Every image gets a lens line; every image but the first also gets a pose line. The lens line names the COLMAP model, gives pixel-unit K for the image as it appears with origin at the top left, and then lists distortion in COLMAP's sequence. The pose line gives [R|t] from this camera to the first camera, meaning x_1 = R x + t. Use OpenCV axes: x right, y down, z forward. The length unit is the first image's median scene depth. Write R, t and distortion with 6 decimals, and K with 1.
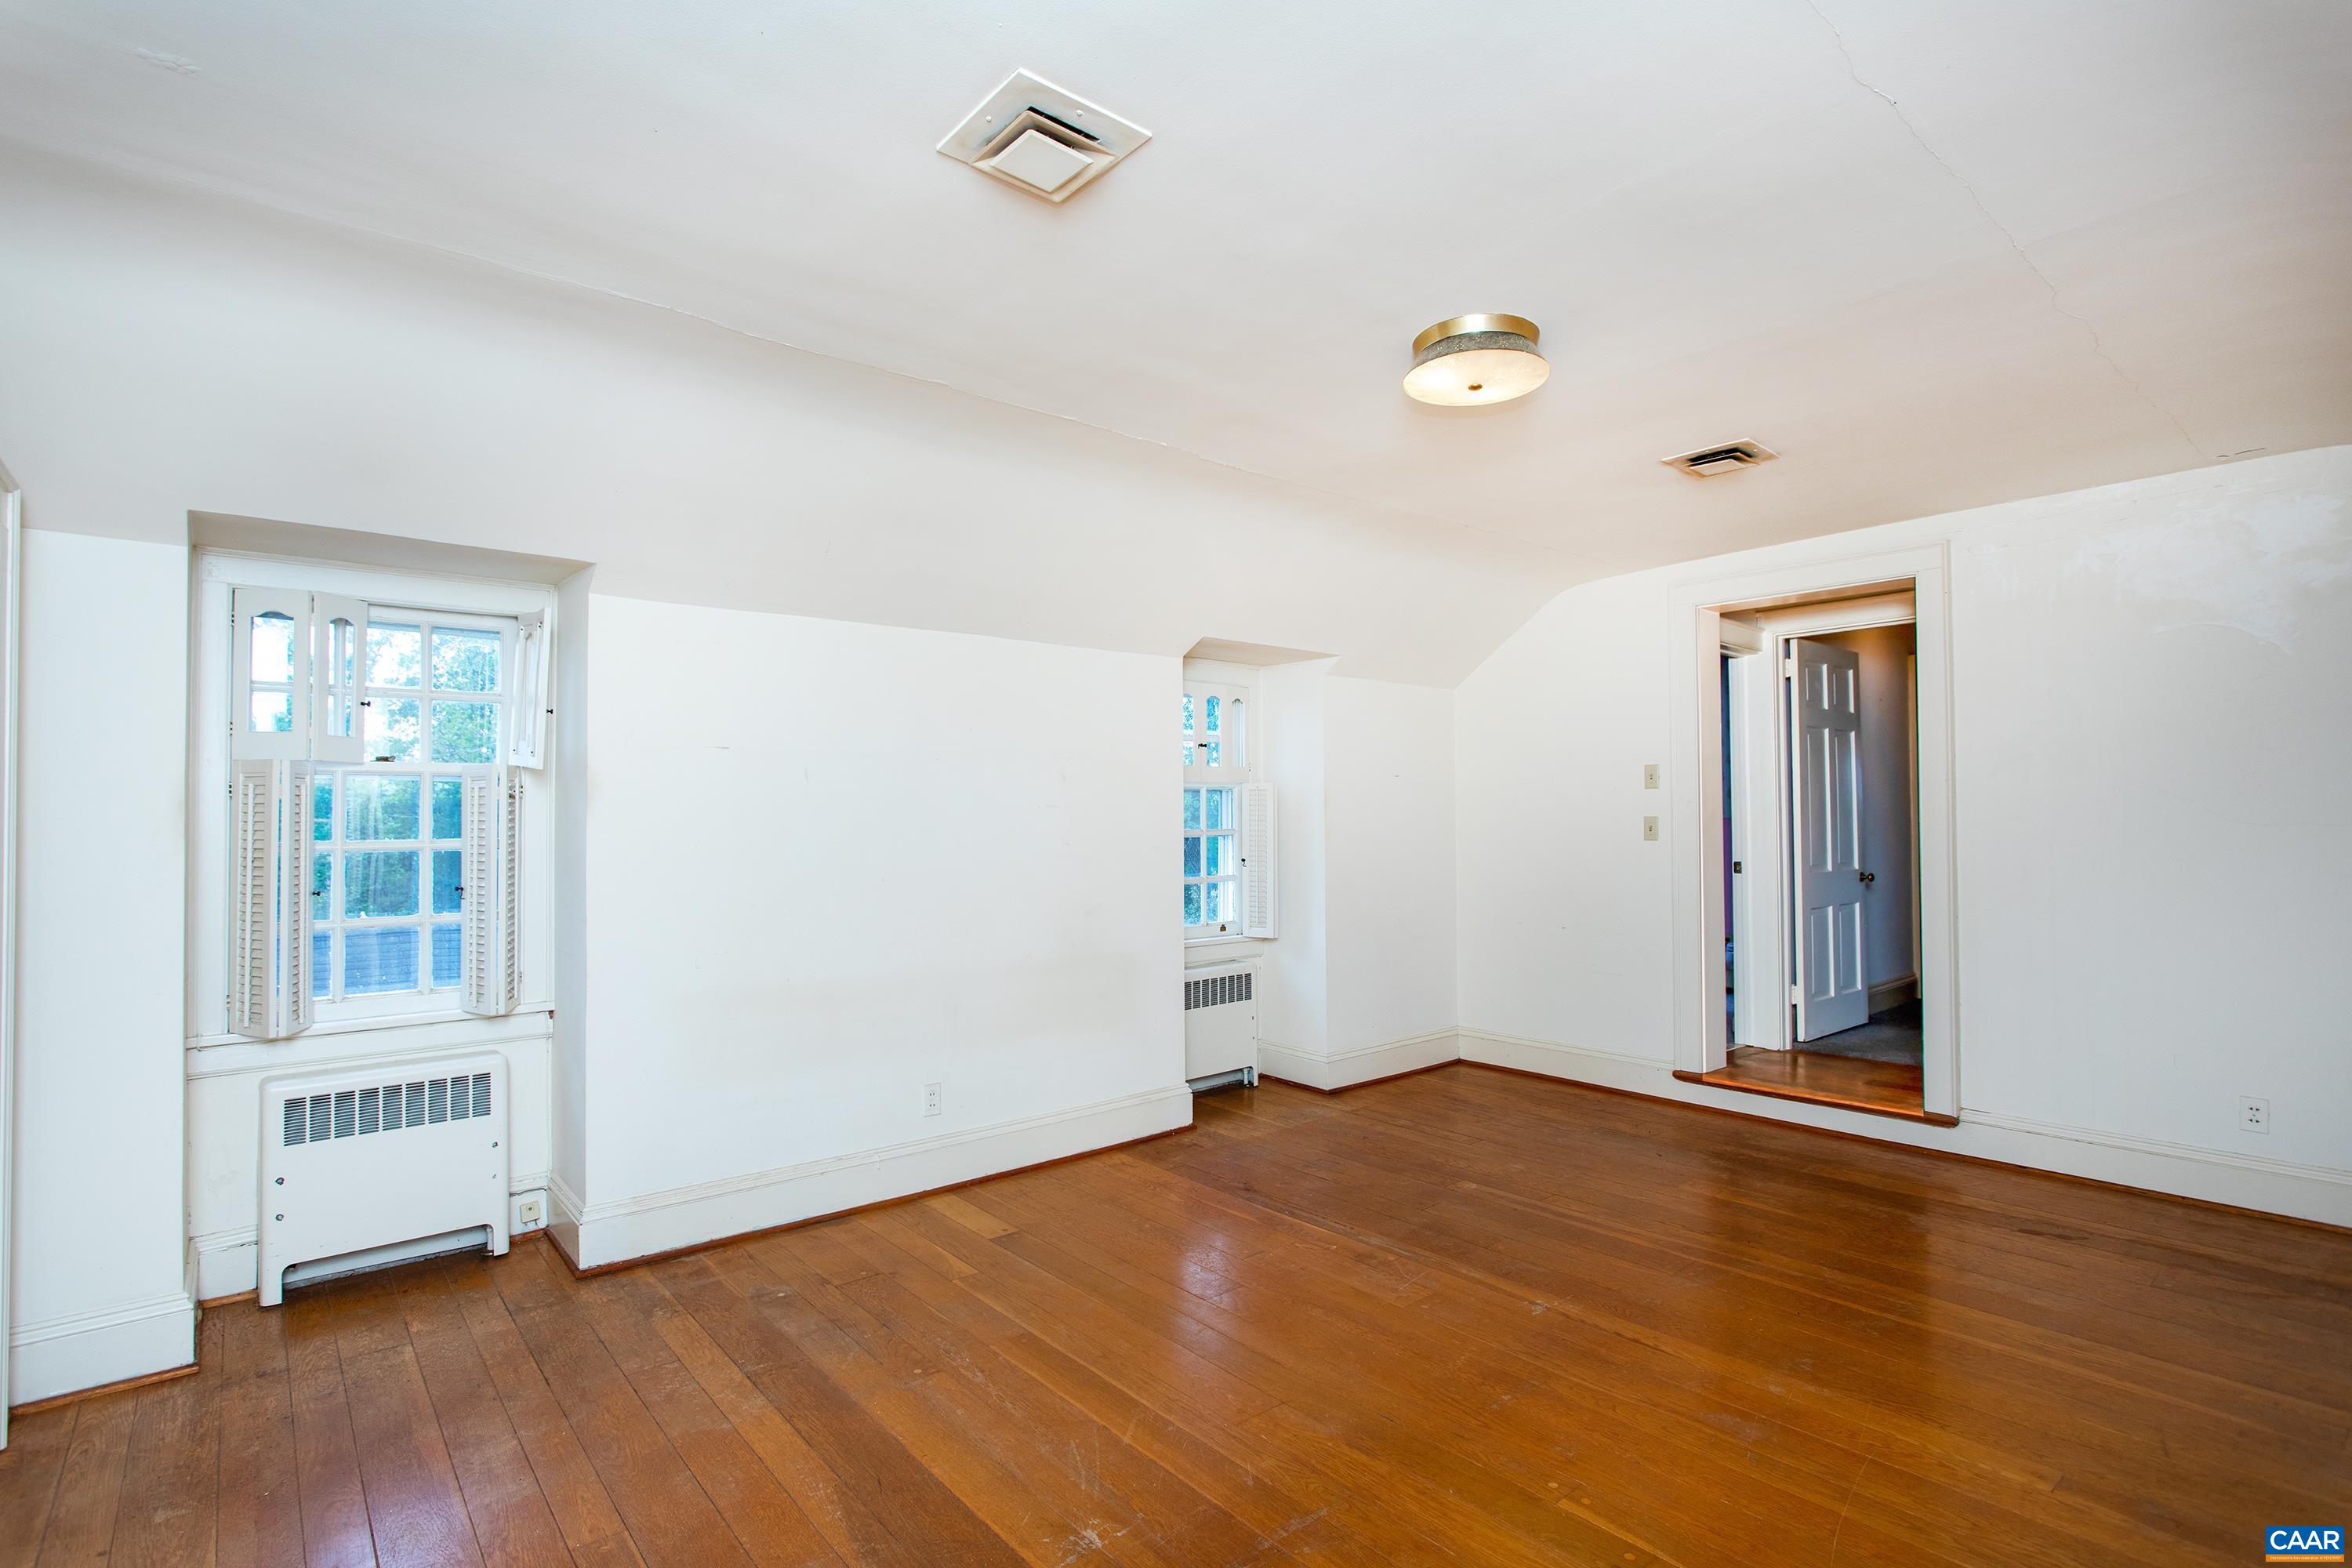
lens RADIAL K [[1153.6, 0, 1145.4], [0, 1153.6, 801.7], [0, 0, 1]] dist [-0.018160, 0.005910]
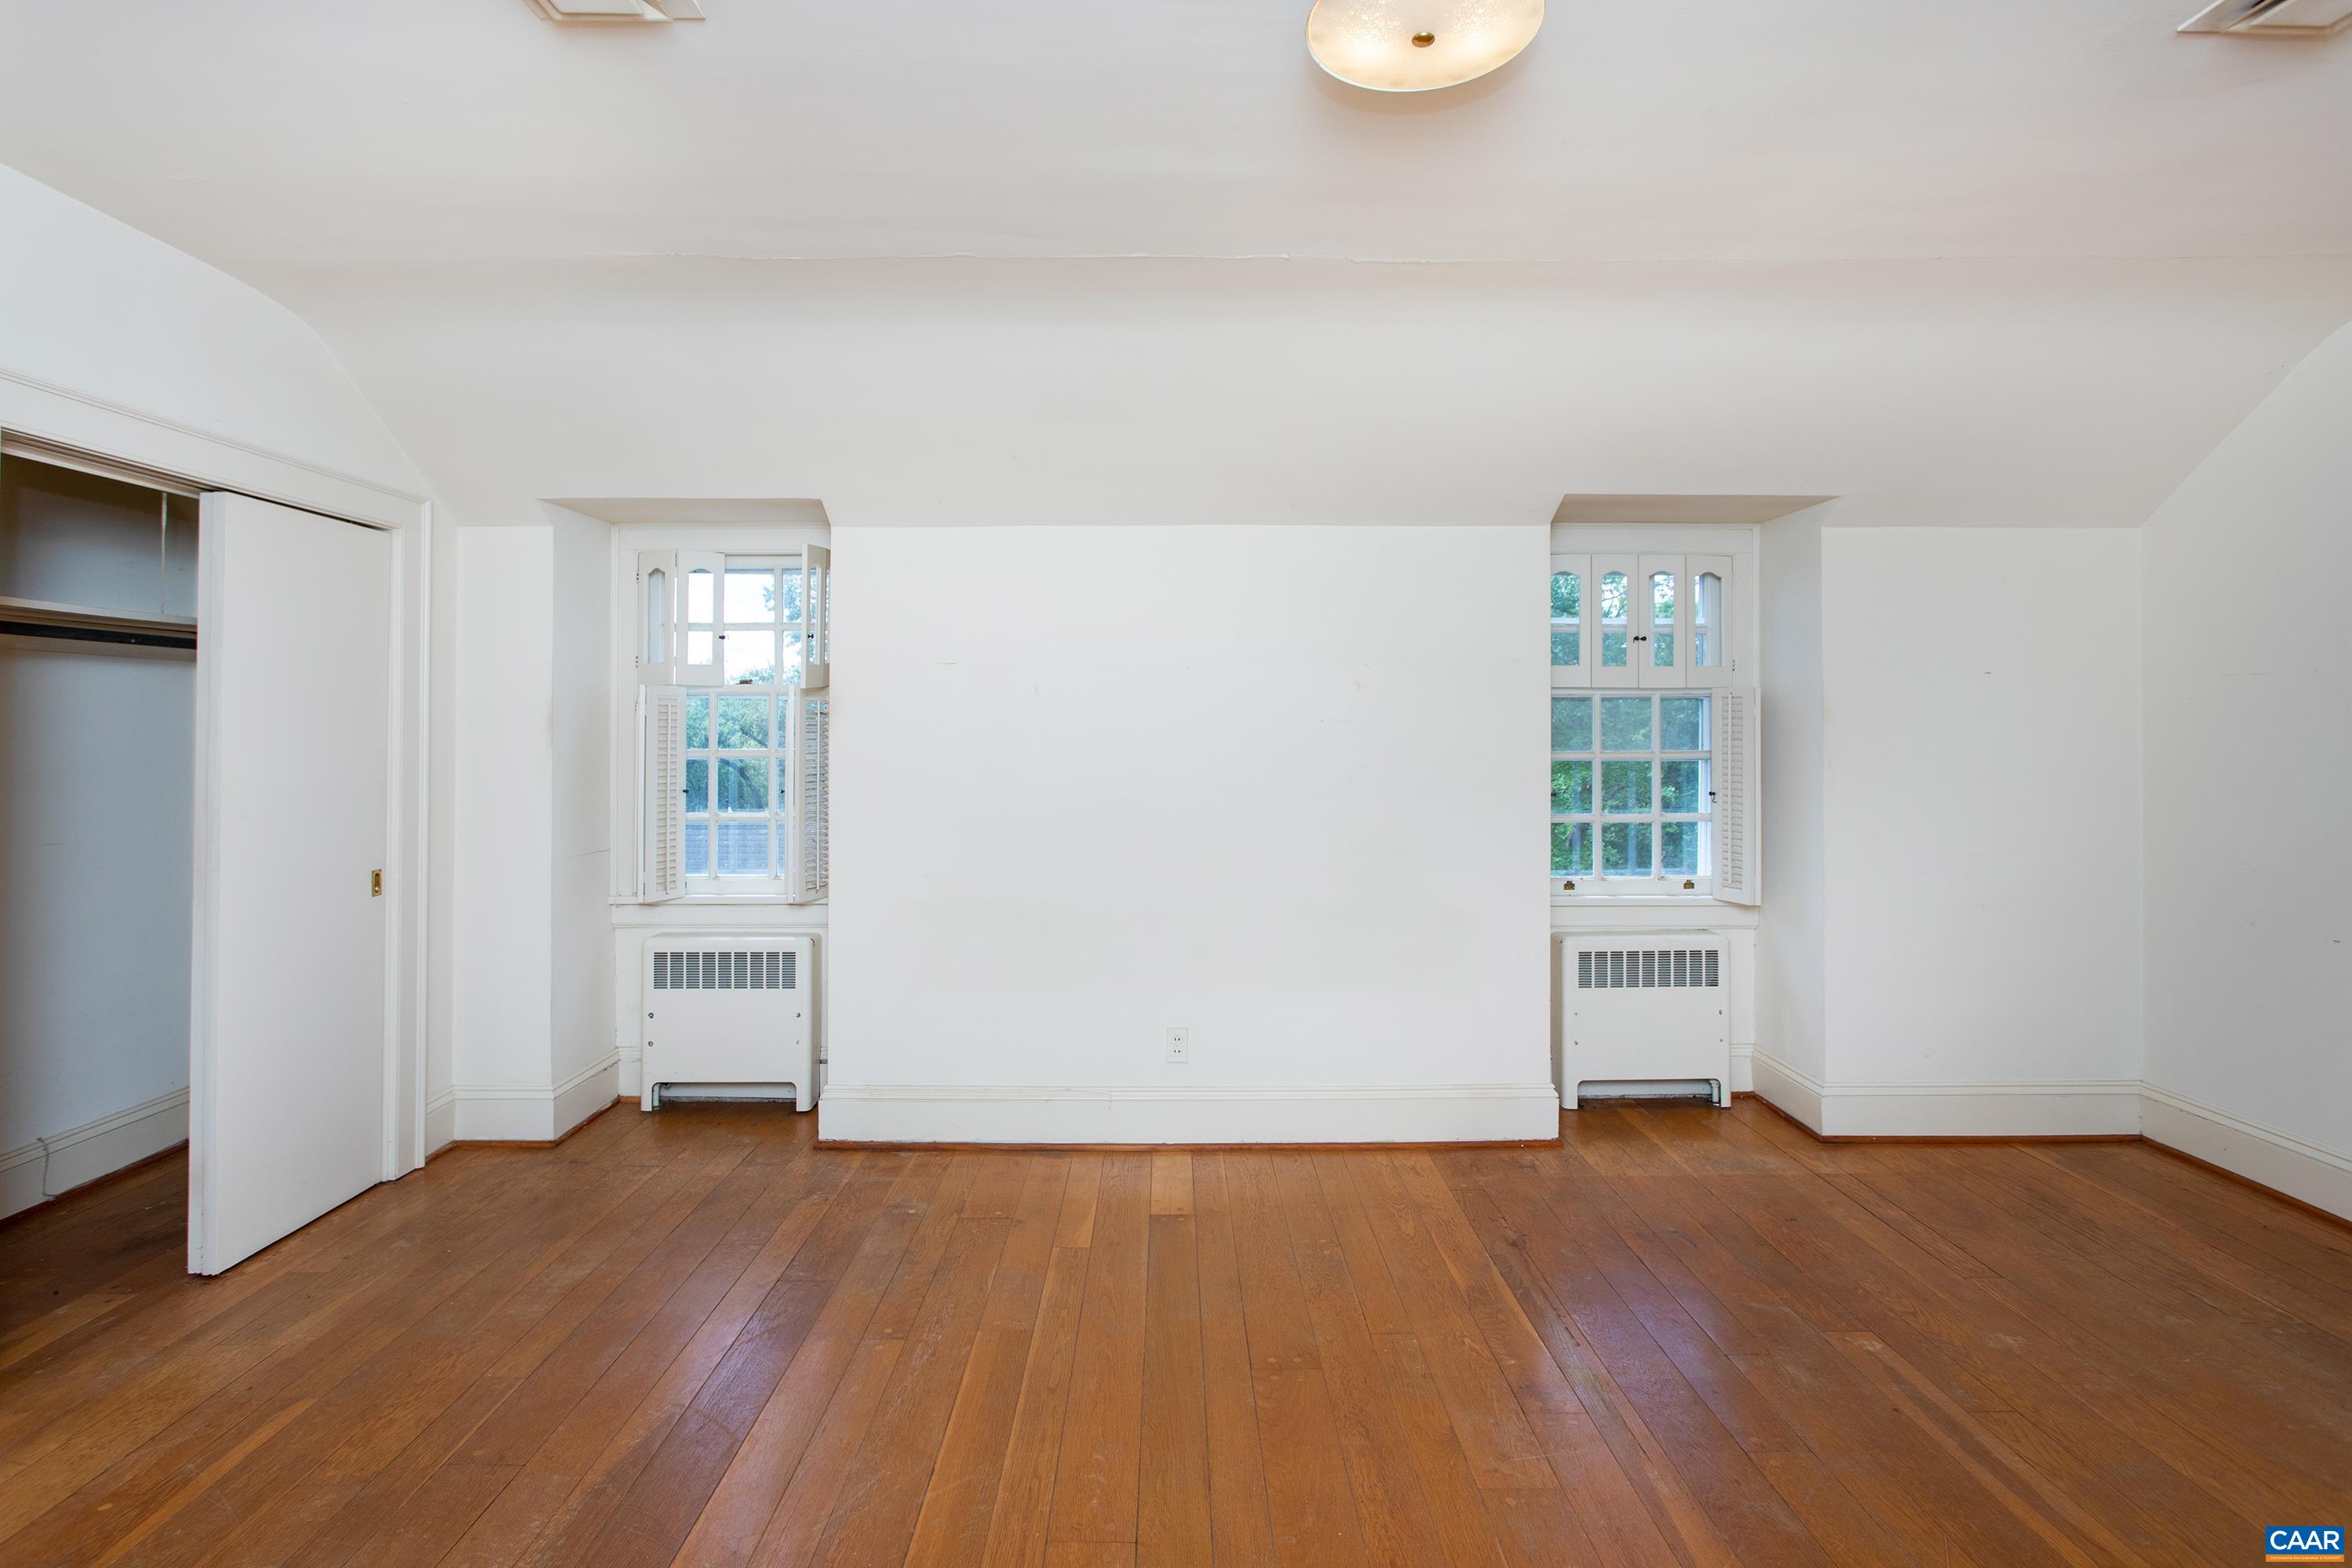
lens RADIAL K [[1153.6, 0, 1141.4], [0, 1153.6, 723.8], [0, 0, 1]] dist [-0.018160, 0.005910]
pose [[0.762132, -0.001638, -0.647419, 0.443535], [0.003692, 0.999992, 0.001816, 0.006724], [0.647411, -0.003775, 0.762132, 0.346573]]
